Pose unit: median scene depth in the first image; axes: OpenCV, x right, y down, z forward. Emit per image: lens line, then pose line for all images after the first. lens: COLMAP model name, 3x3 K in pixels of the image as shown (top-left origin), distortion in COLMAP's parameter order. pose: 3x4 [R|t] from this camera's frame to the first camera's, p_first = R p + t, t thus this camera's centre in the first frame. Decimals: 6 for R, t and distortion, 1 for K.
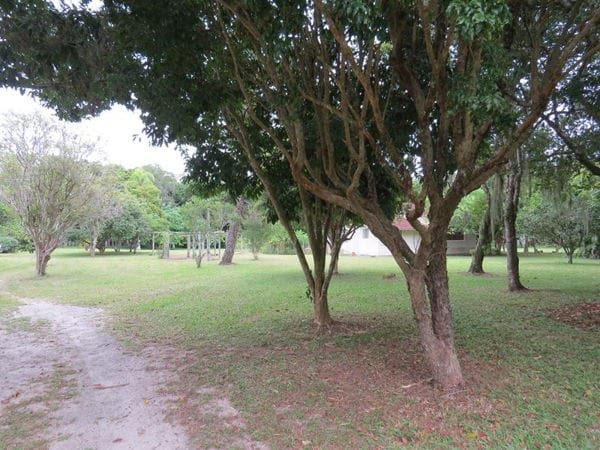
lens RADIAL K [[419.8, 0, 300.0], [0, 419.8, 225.0], [0, 0, 1]] dist [-0.008656, -0.005658]
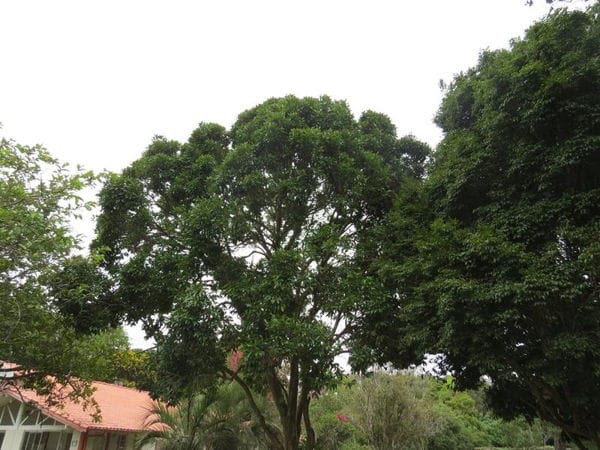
lens RADIAL K [[419.8, 0, 300.0], [0, 419.8, 225.0], [0, 0, 1]] dist [-0.008656, -0.005658]
pose [[0.768492, -0.300289, -0.565020, 0.045086], [0.011707, 0.889487, -0.456810, -0.005713], [0.639753, 0.344440, 0.687079, -0.115634]]
